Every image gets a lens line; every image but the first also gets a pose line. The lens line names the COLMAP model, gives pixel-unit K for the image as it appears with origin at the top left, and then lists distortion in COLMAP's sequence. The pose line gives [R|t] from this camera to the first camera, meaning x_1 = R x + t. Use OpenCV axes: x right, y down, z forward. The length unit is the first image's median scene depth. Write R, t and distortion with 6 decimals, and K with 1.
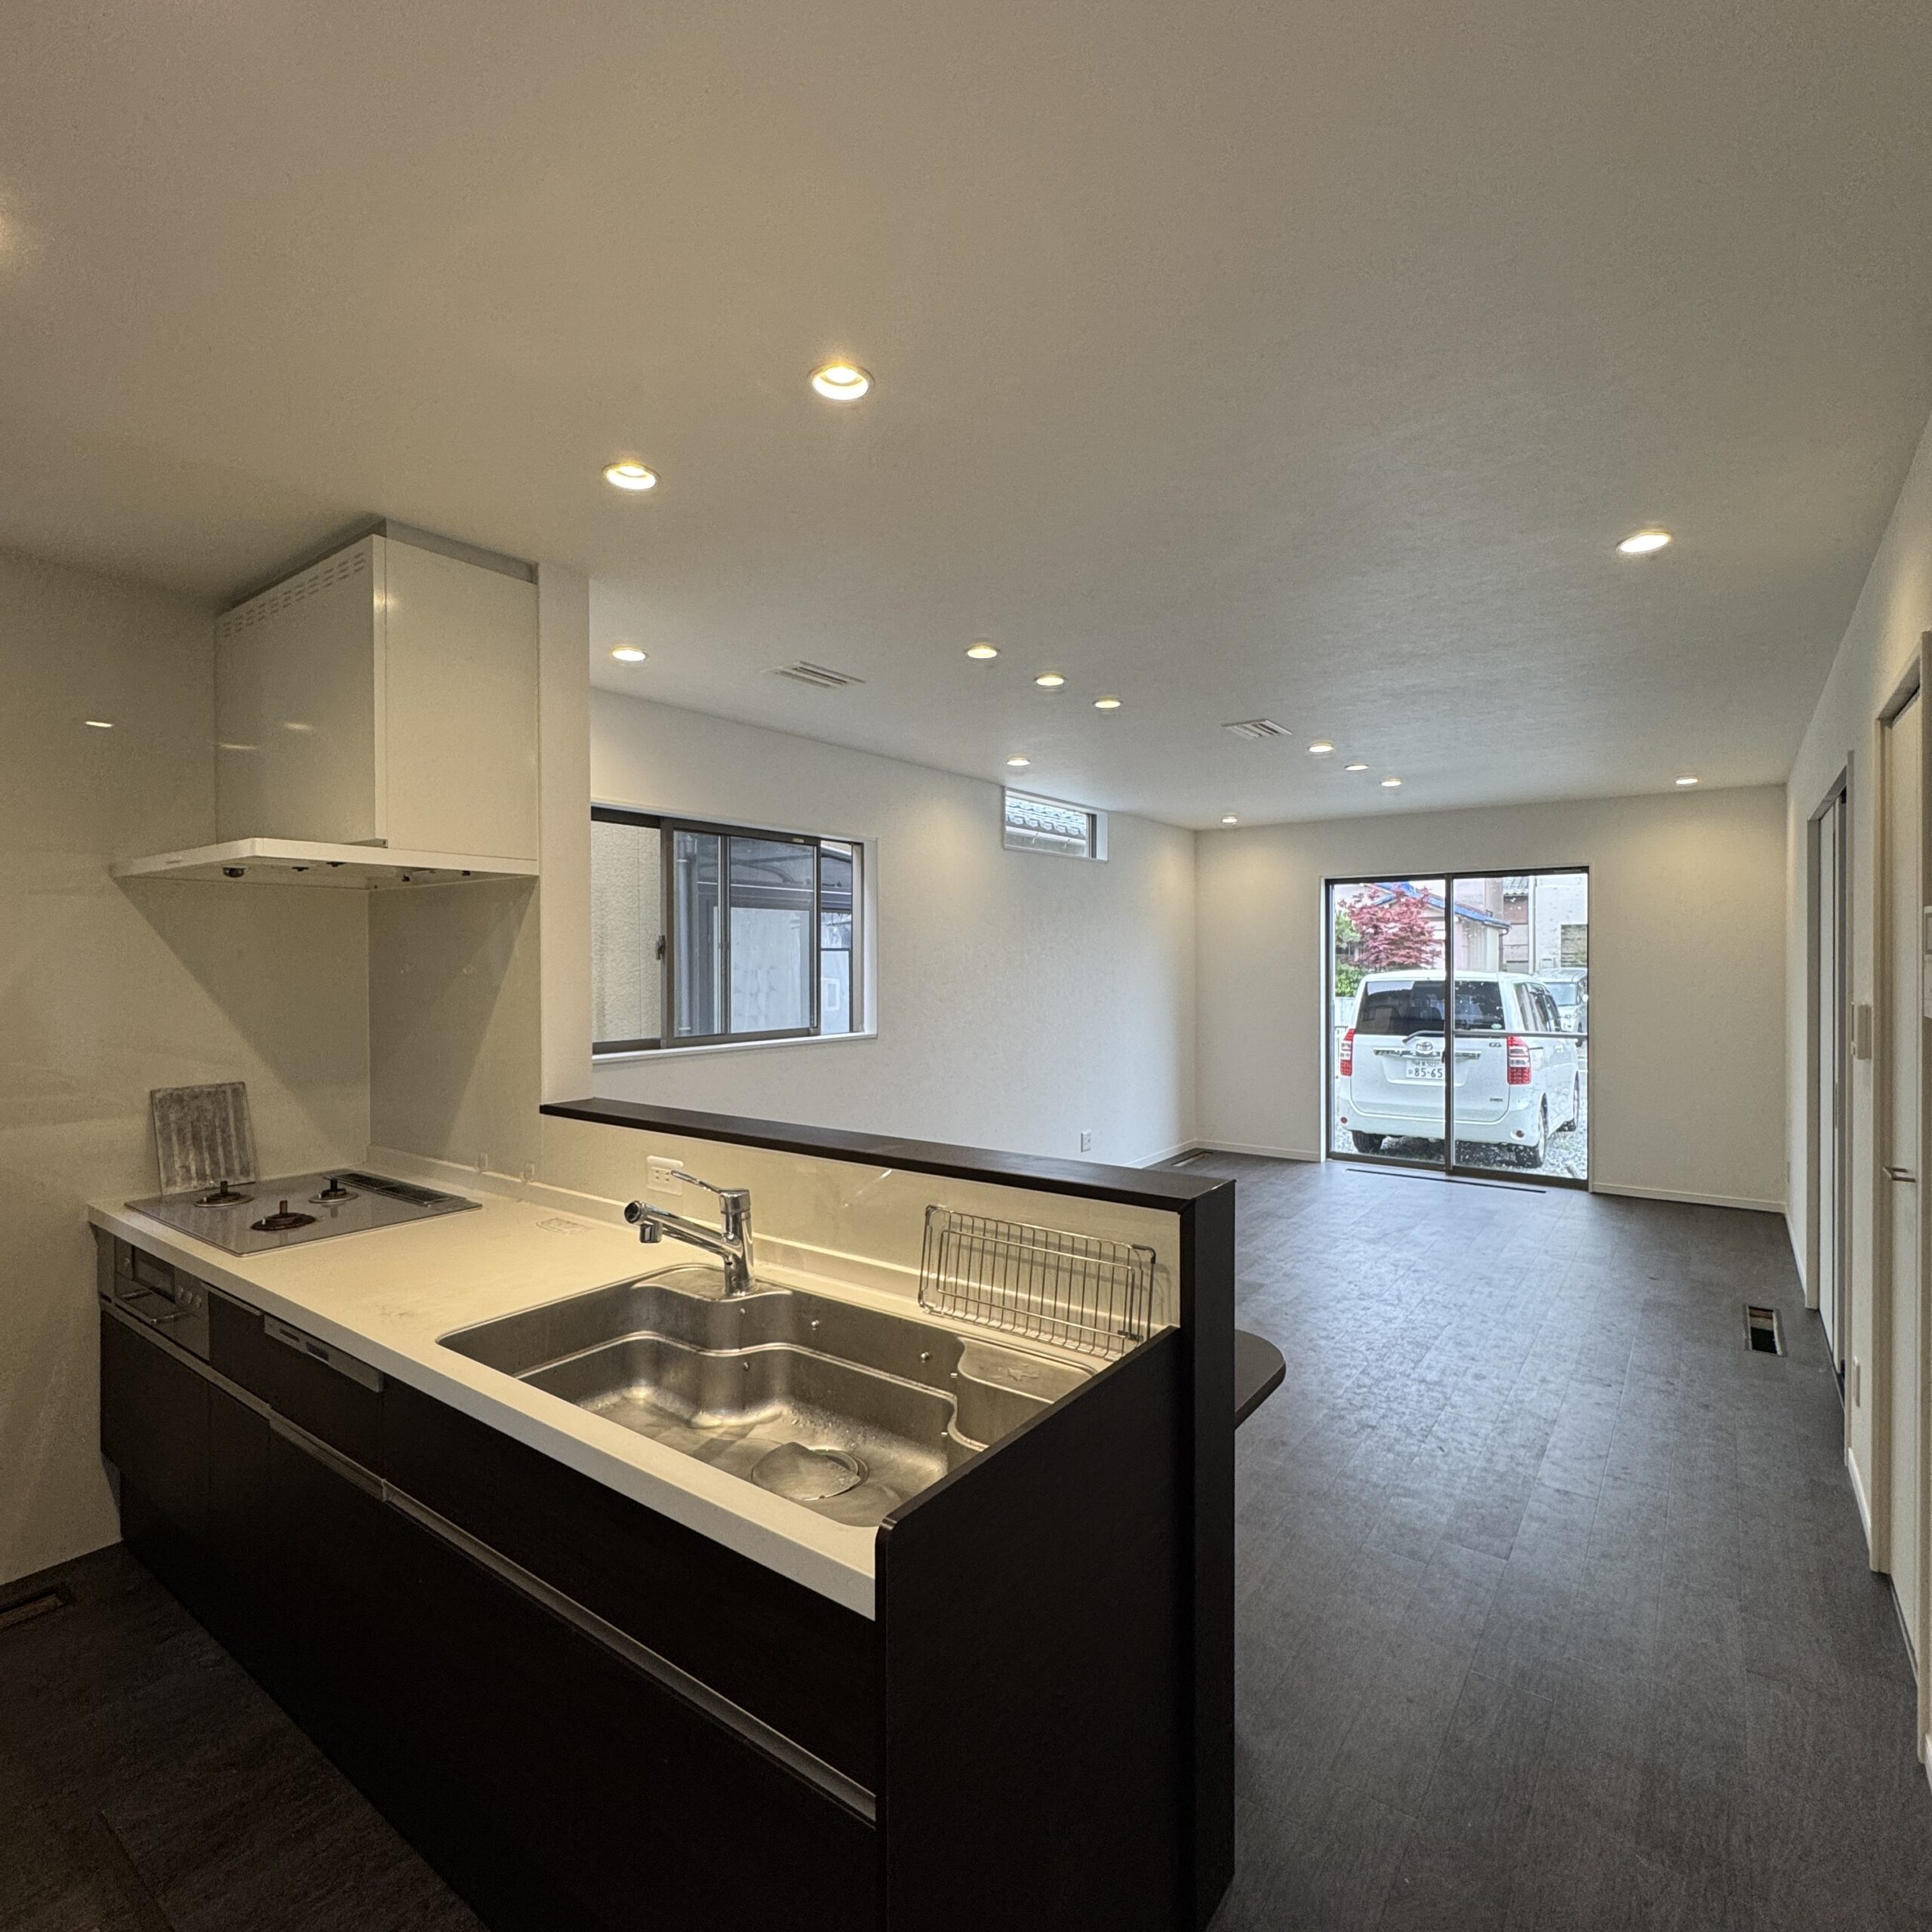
lens RADIAL K [[1029.3, 0, 964.9], [0, 1029.3, 971.4], [0, 0, 1]] dist [-0.003104, 0.000944]
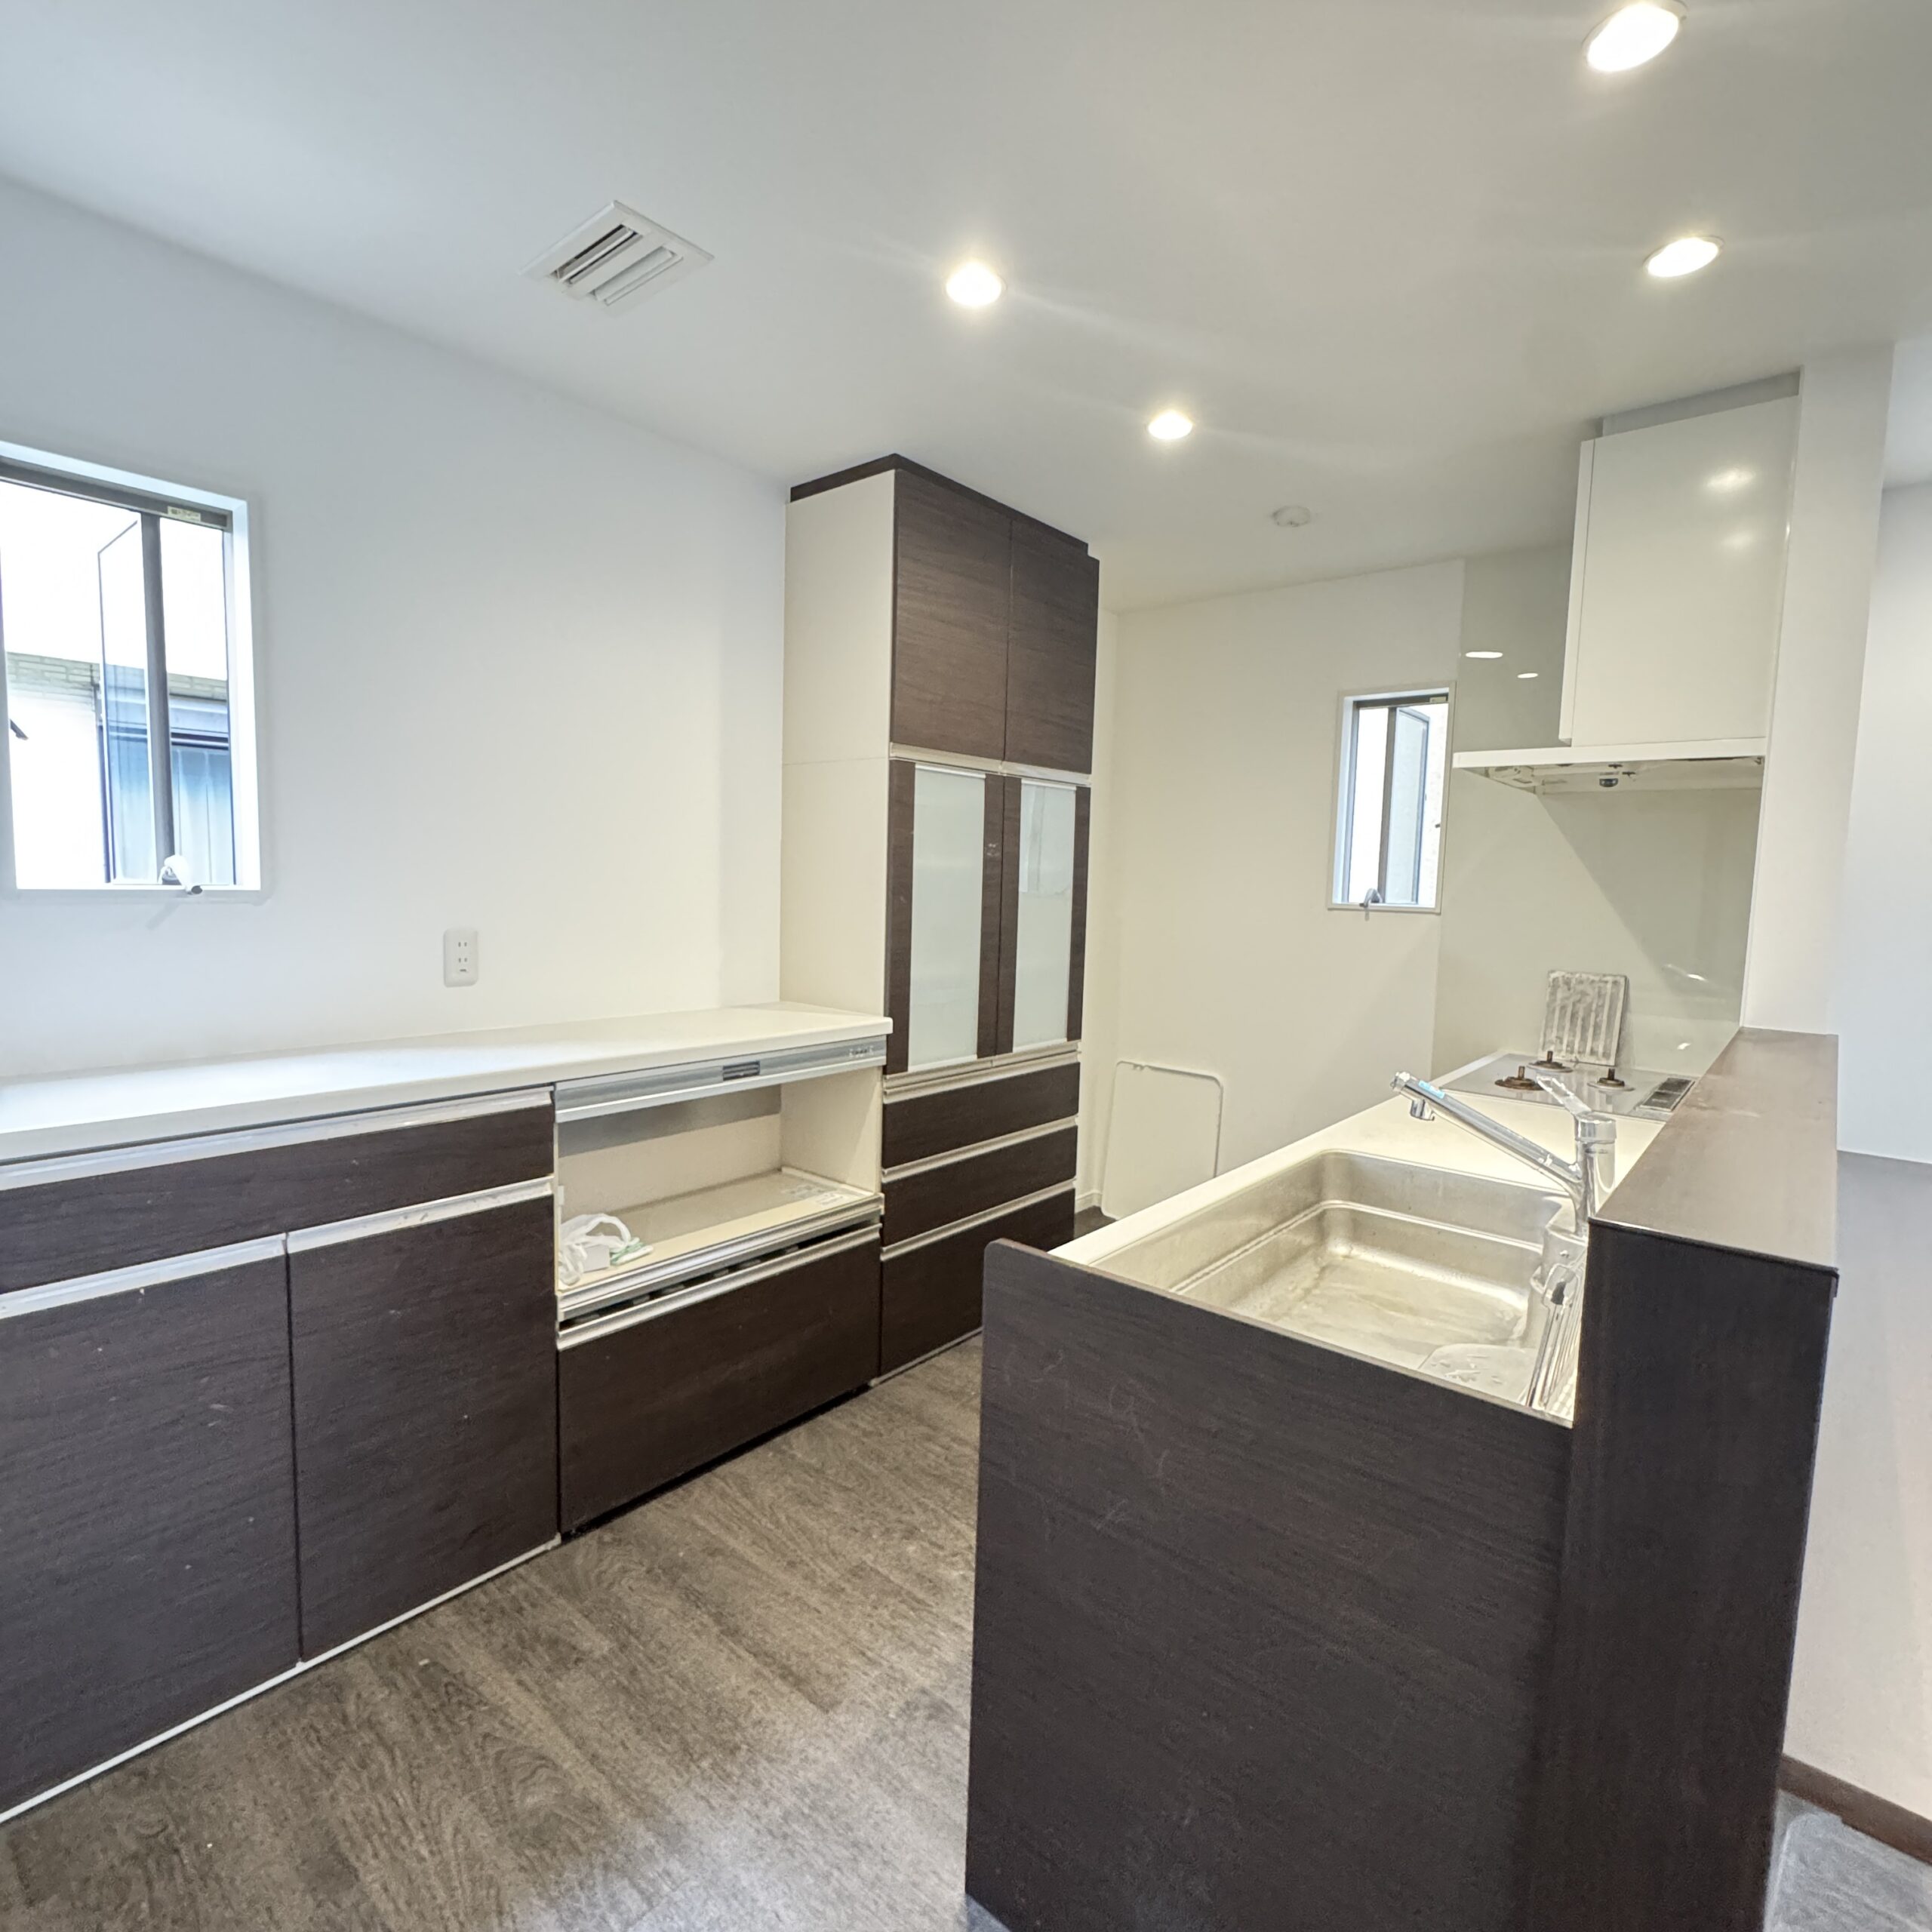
lens RADIAL K [[1029.3, 0, 967.1], [0, 1029.3, 969.6], [0, 0, 1]] dist [-0.003104, 0.000944]
pose [[-0.065616, 0.093524, -0.993452, 0.474853], [-0.035869, 0.994734, 0.096014, 0.023390], [0.997200, 0.041934, -0.061916, 0.405906]]
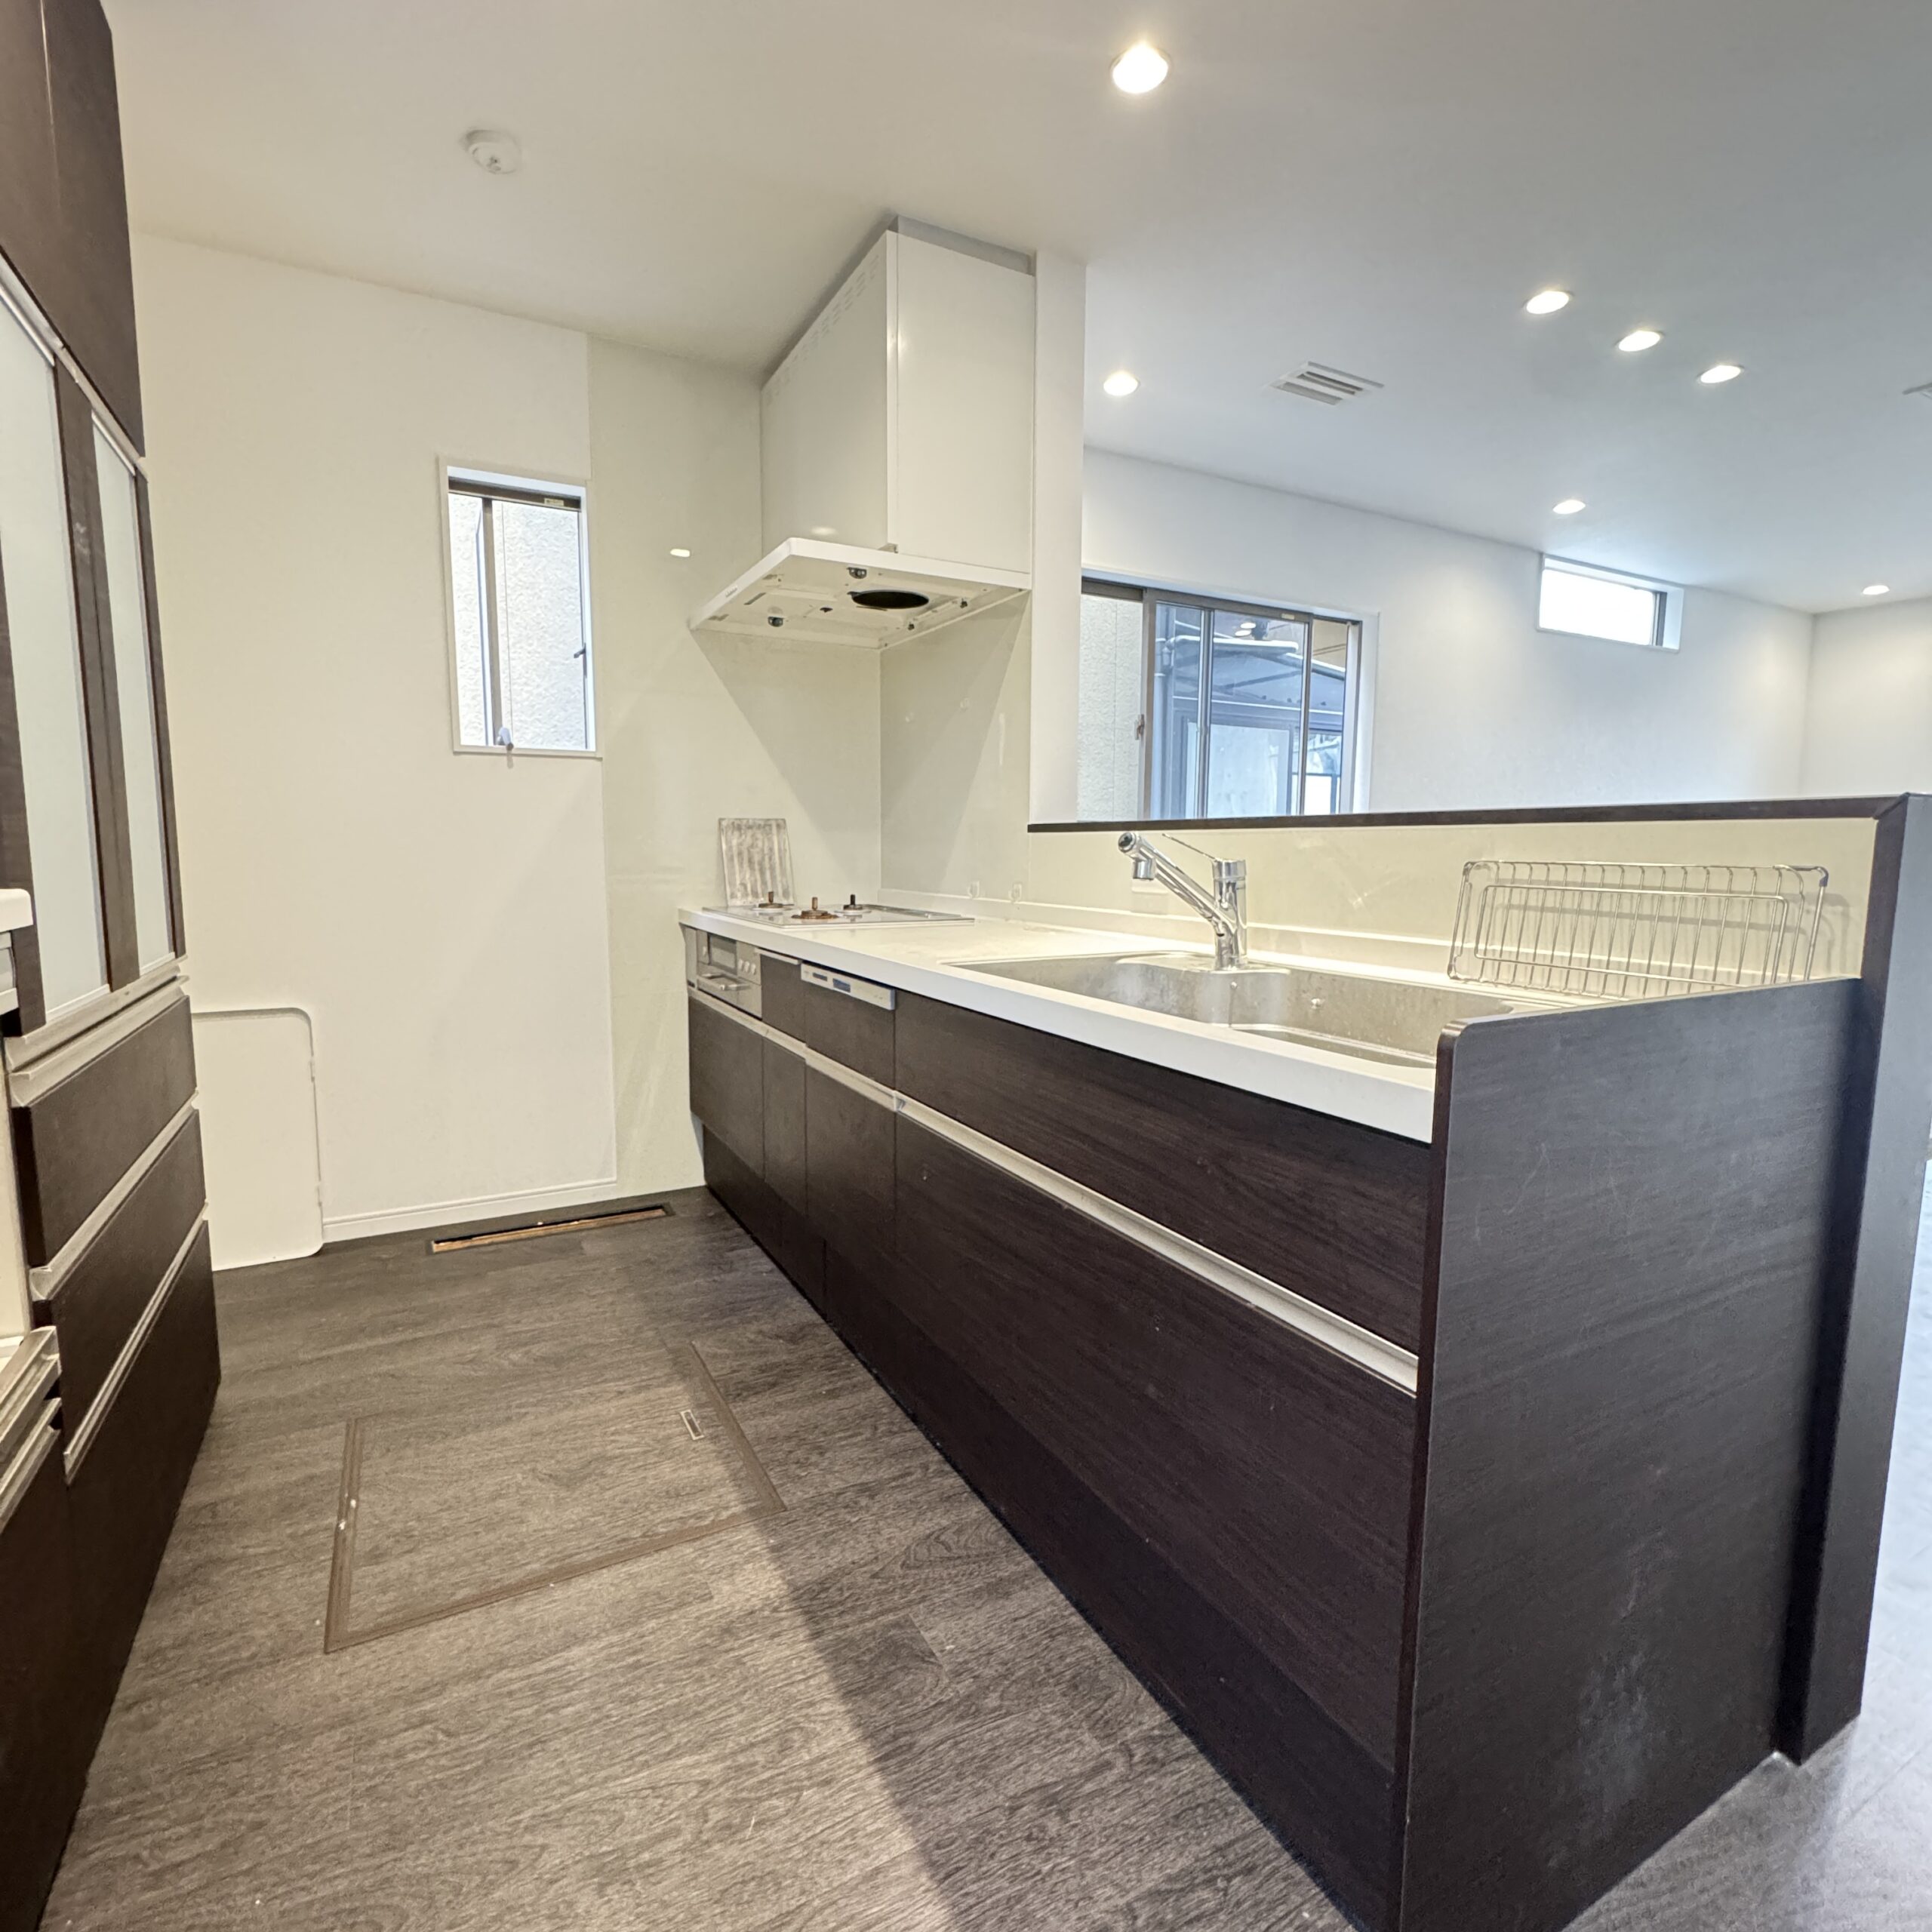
lens RADIAL K [[1029.3, 0, 963.8], [0, 1029.3, 965.9], [0, 0, 1]] dist [-0.003104, 0.000944]
pose [[0.903779, 0.057175, -0.424164, -0.032401], [-0.010955, 0.993803, 0.110616, 0.156440], [0.427860, -0.095326, 0.898804, 0.049061]]
